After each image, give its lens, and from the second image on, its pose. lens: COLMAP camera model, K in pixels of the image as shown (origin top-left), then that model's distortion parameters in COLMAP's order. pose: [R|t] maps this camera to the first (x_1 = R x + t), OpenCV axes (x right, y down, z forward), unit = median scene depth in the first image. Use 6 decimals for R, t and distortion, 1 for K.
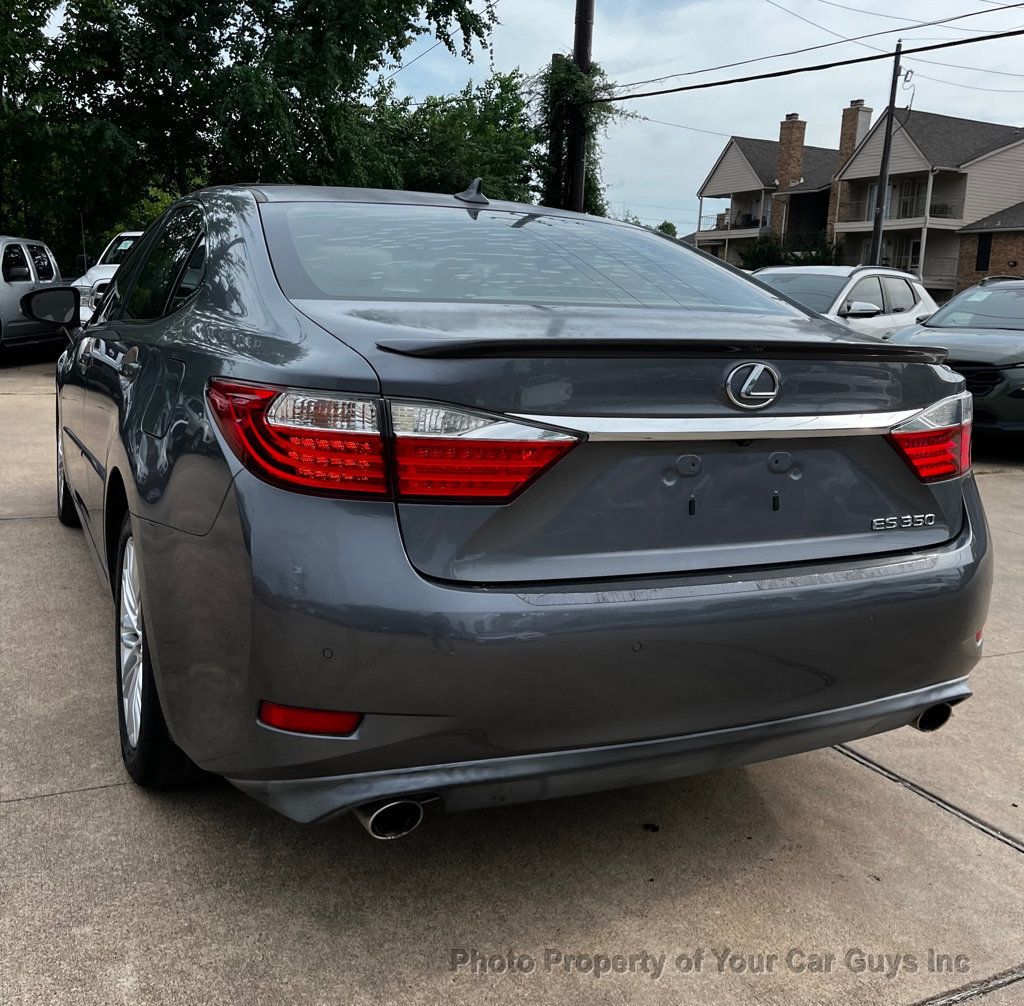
lens RADIAL K [[1079.6, 0, 512.0], [0, 1079.6, 503.0], [0, 0, 1]] dist [0.019330, -0.000094]
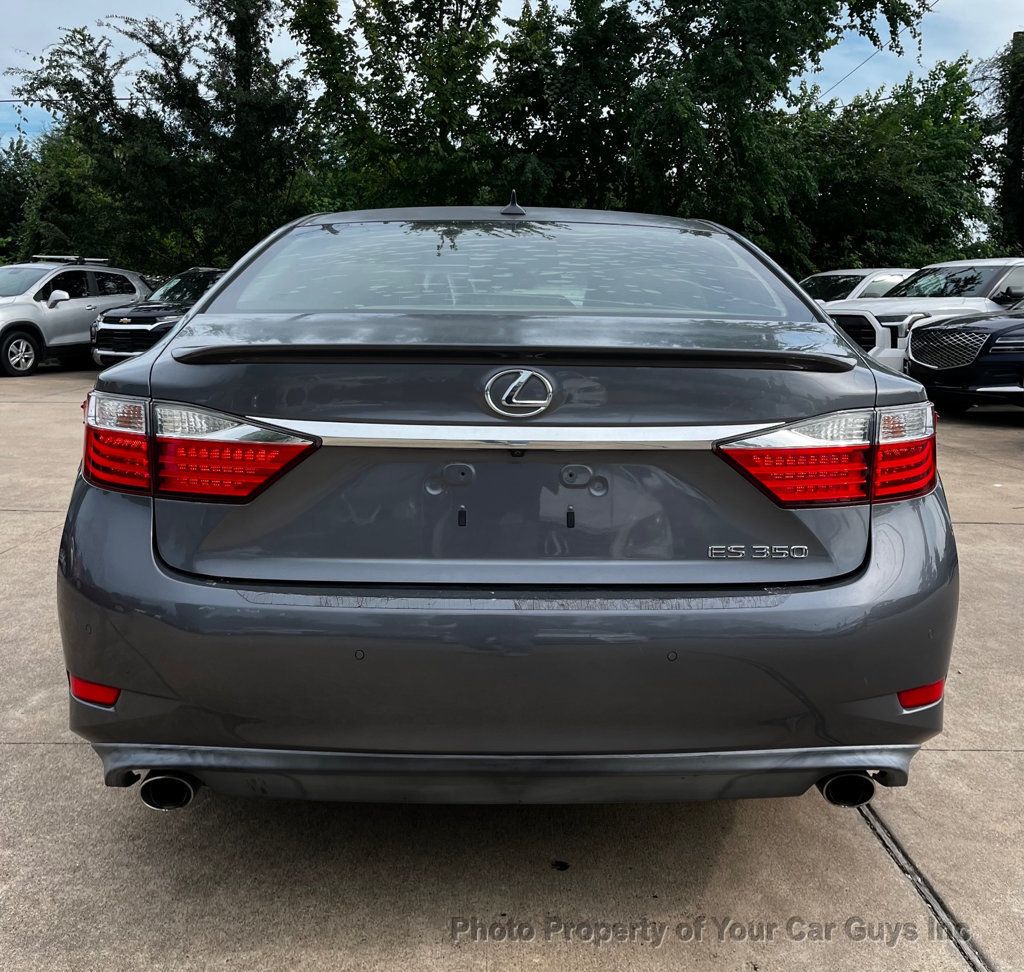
lens RADIAL K [[1109.7, 0, 512.0], [0, 1109.7, 486.0], [0, 0, 1]] dist [0.025105, -0.016576]
pose [[0.905696, 0.039044, -0.422125, 0.082617], [-0.053754, 0.998289, -0.022996, -0.000616], [0.420505, 0.043519, 0.906246, 0.016328]]
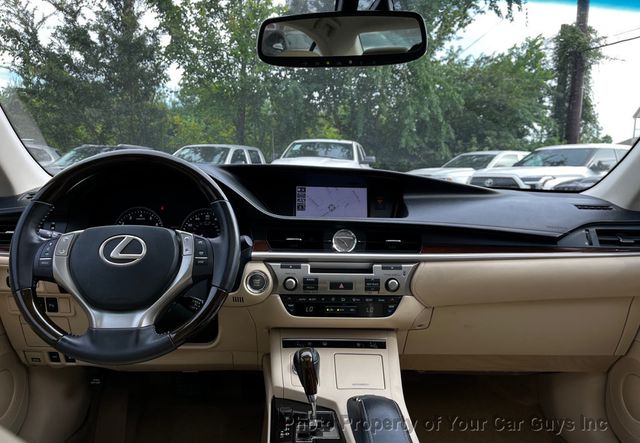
lens RADIAL K [[485.2, 0, 332.9], [0, 485.2, 236.9], [0, 0, 1]] dist [0.077832, -0.097768]
pose [[0.940335, 0.021434, -0.339575, -0.033959], [-0.045838, 0.996896, -0.064009, -0.045313], [0.337149, 0.075755, 0.938398, 0.274847]]
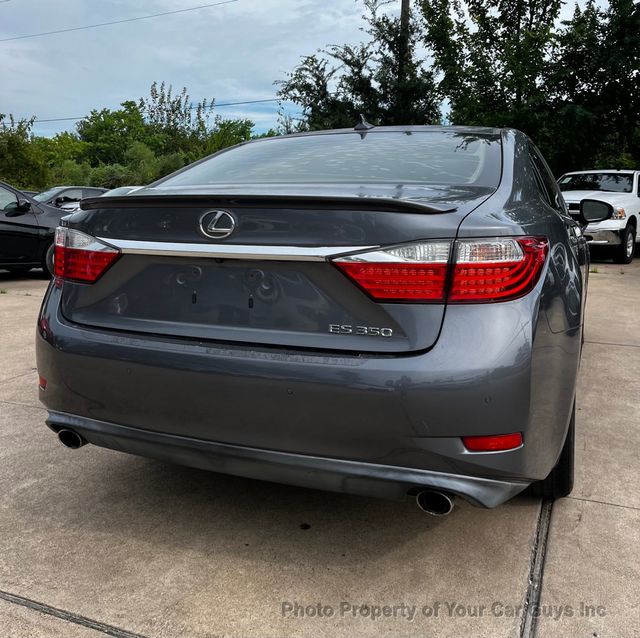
lens RADIAL K [[663.9, 0, 293.7], [0, 663.9, 307.8], [0, 0, 1]] dist [0.027256, -0.022024]
pose [[0.641945, 0.077489, -0.762825, 0.136975], [-0.121025, 0.992649, -0.001012, 0.000050], [0.757139, 0.092970, 0.646604, 0.061490]]
